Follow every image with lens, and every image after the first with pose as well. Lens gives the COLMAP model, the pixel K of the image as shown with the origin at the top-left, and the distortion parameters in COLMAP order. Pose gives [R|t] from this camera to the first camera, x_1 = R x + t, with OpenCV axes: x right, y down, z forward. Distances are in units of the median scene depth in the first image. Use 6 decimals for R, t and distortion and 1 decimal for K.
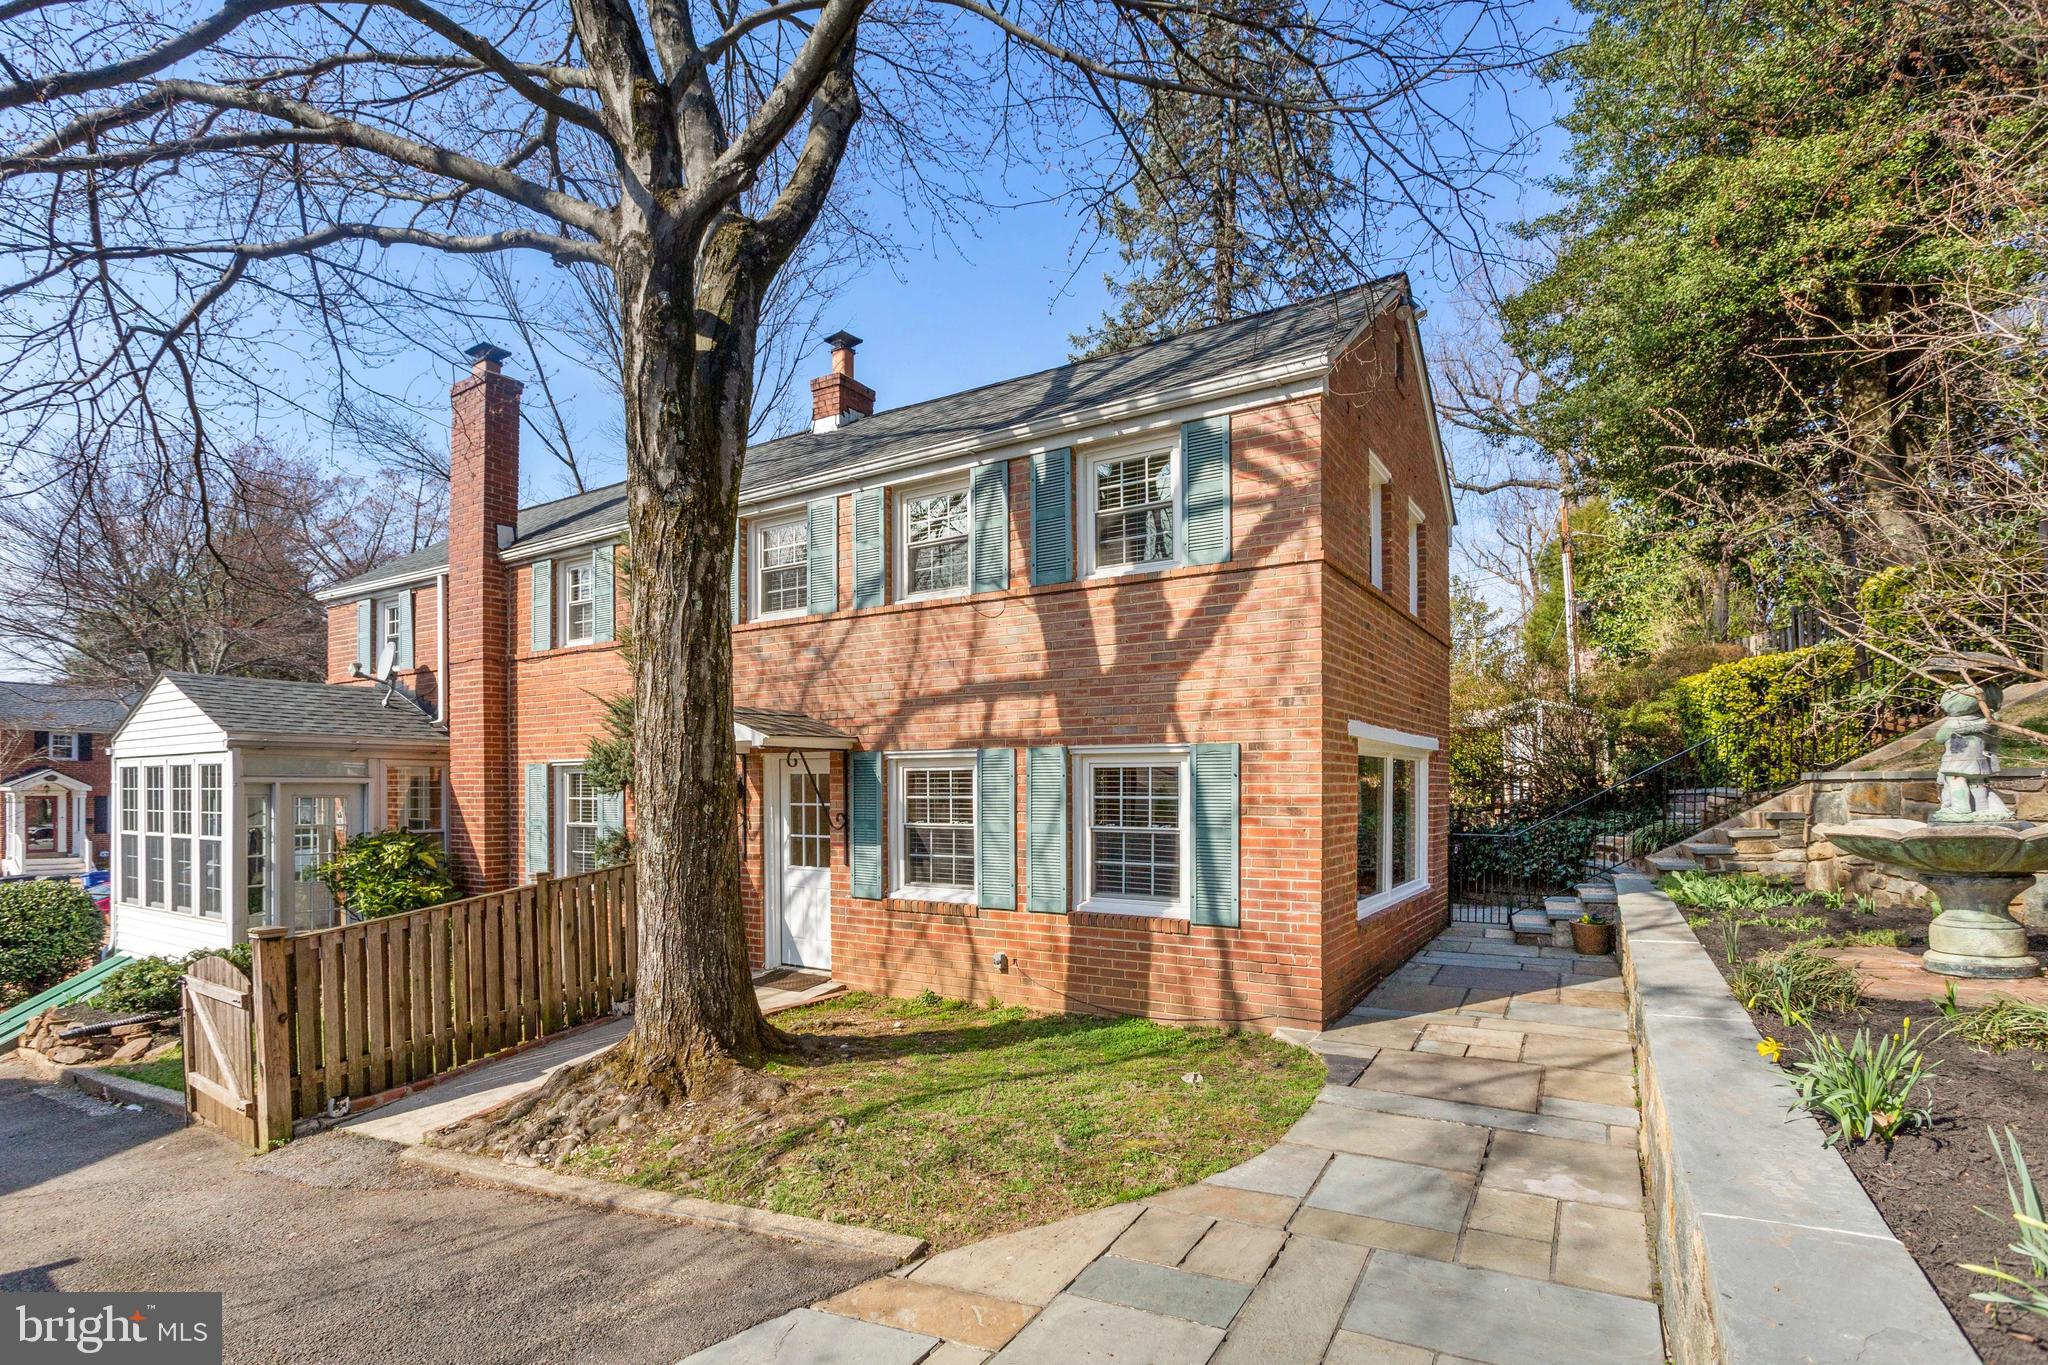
lens RADIAL K [[982.1, 0, 988.9], [0, 982.1, 774.8], [0, 0, 1]] dist [-0.017125, 0.007225]
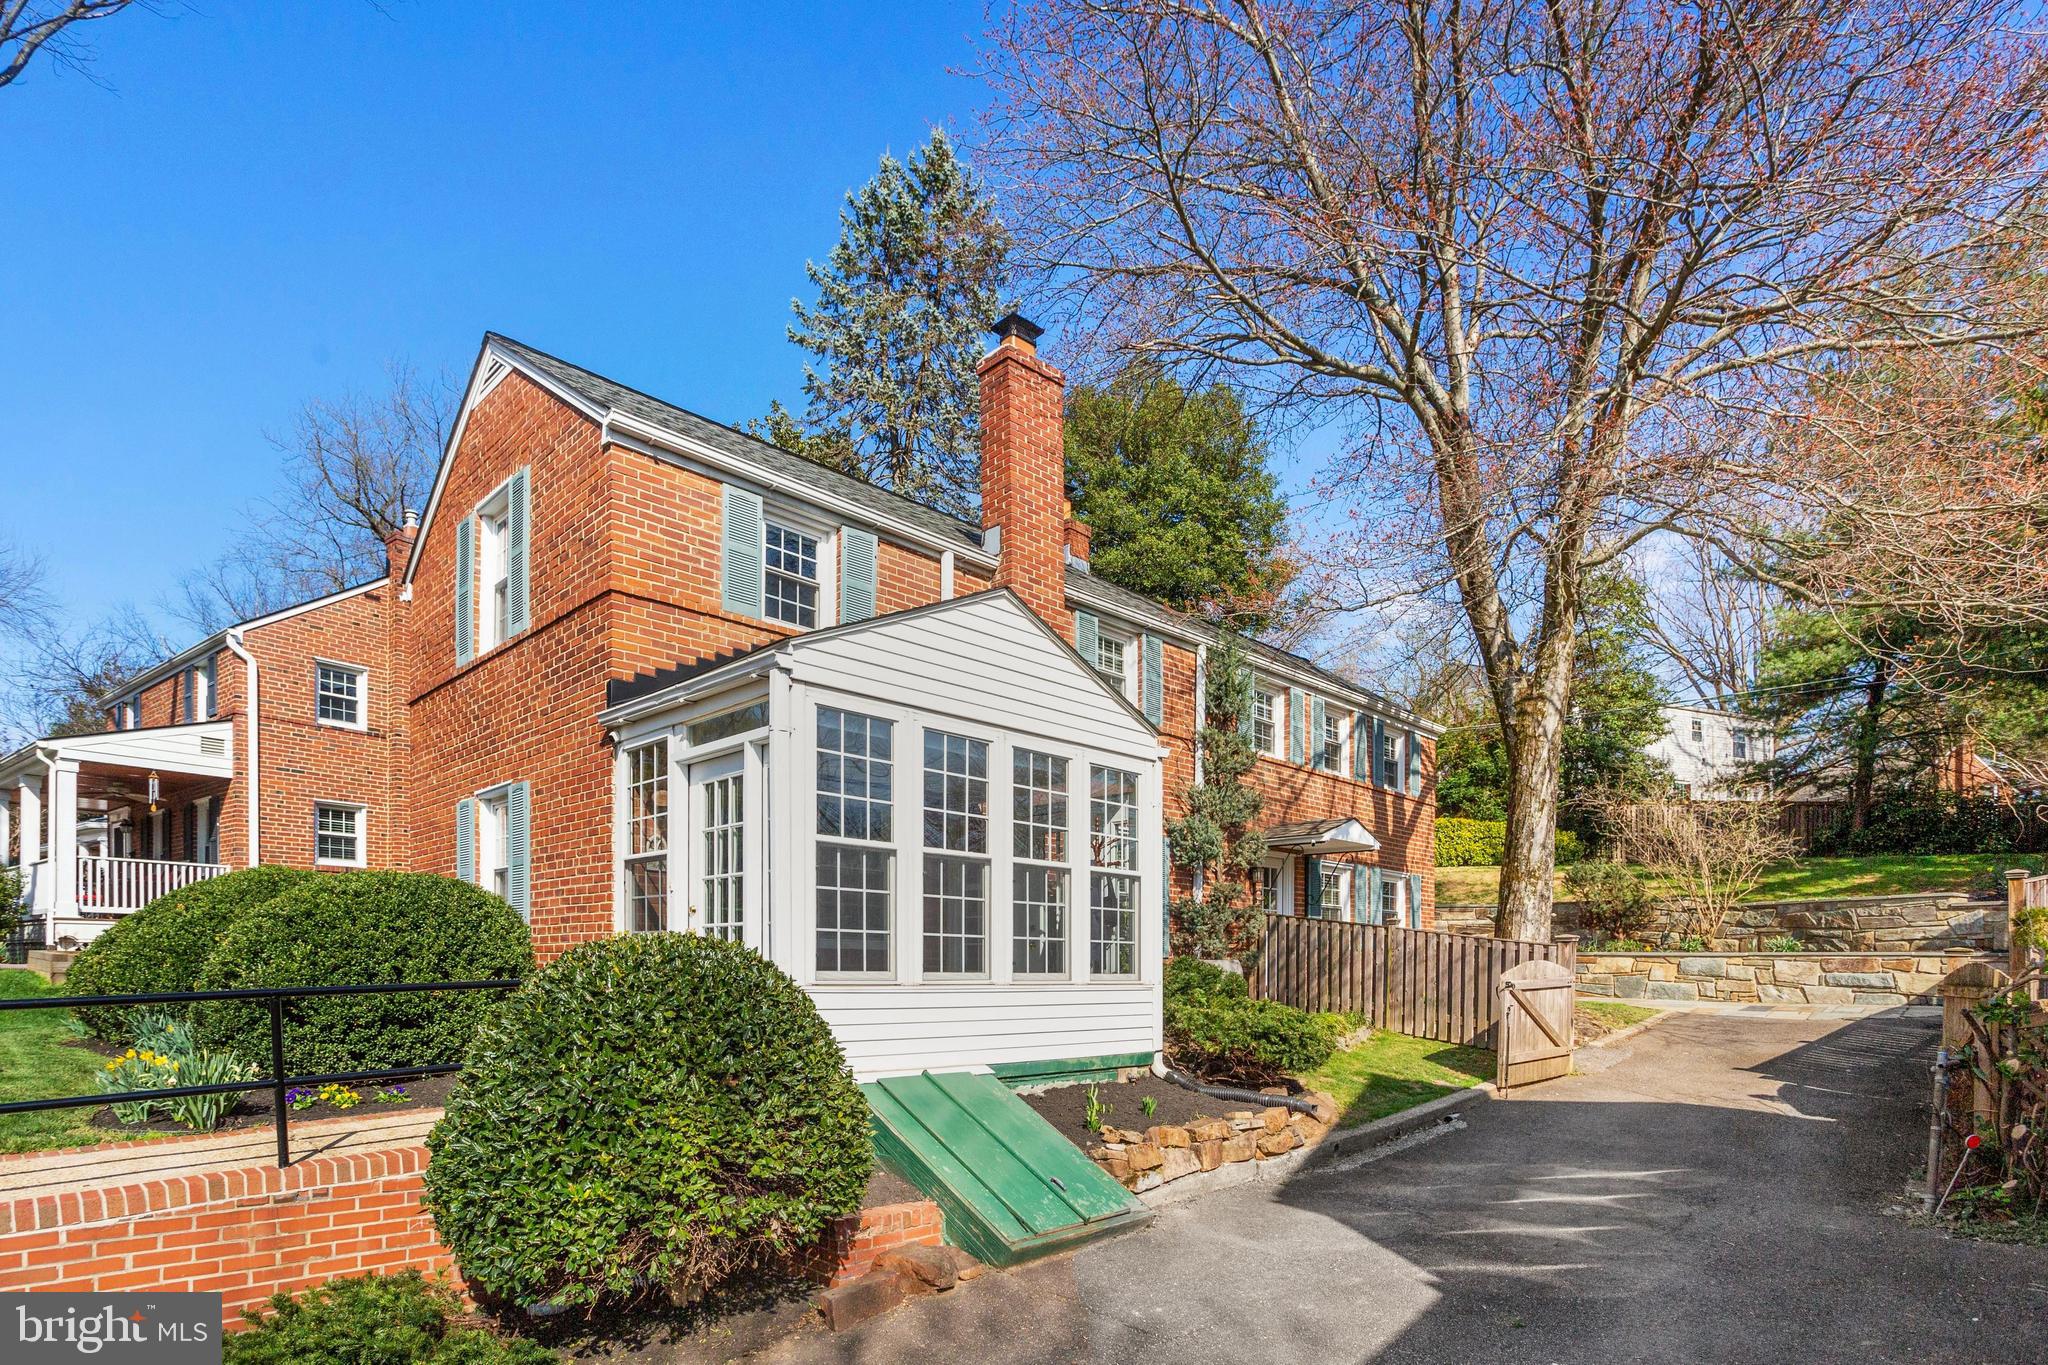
lens RADIAL K [[982.1, 0, 1054.6], [0, 982.1, 941.6], [0, 0, 1]] dist [-0.017125, 0.007225]
pose [[0.242623, 0.027653, 0.969726, -1.953309], [-0.025833, 0.999423, -0.022037, 0.174793], [-0.969777, -0.019704, 0.243197, 1.114360]]
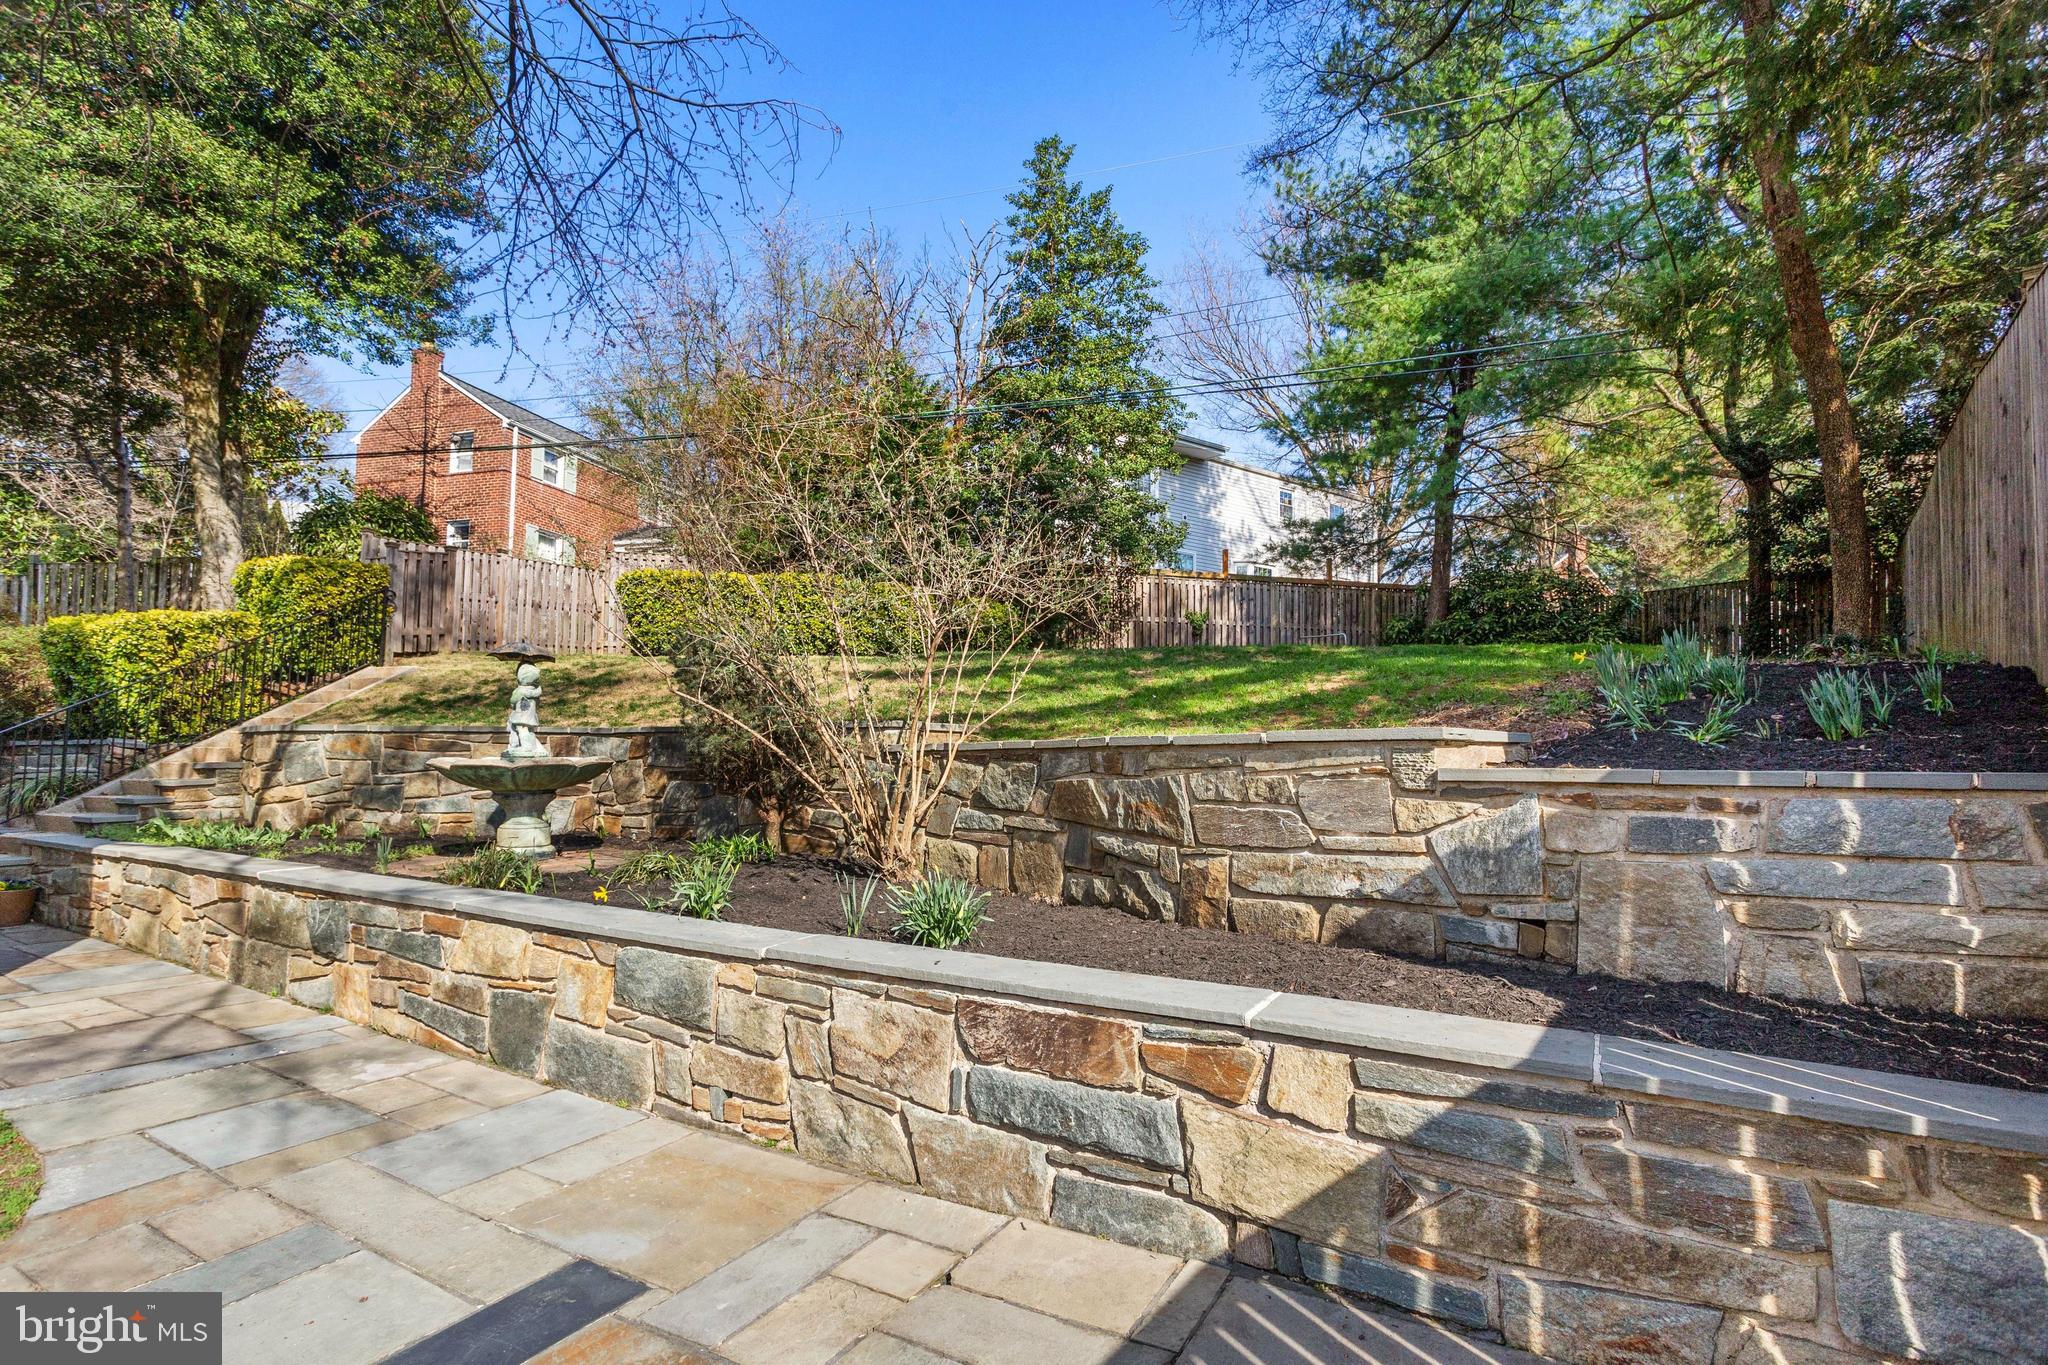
lens RADIAL K [[982.1, 0, 1016.6], [0, 982.1, 699.2], [0, 0, 1]] dist [-0.017125, 0.007225]
pose [[0.022828, 0.078479, 0.996654, -0.253528], [-0.031094, 0.996488, -0.077754, 0.028934], [-0.999256, -0.029215, 0.025188, 0.120124]]
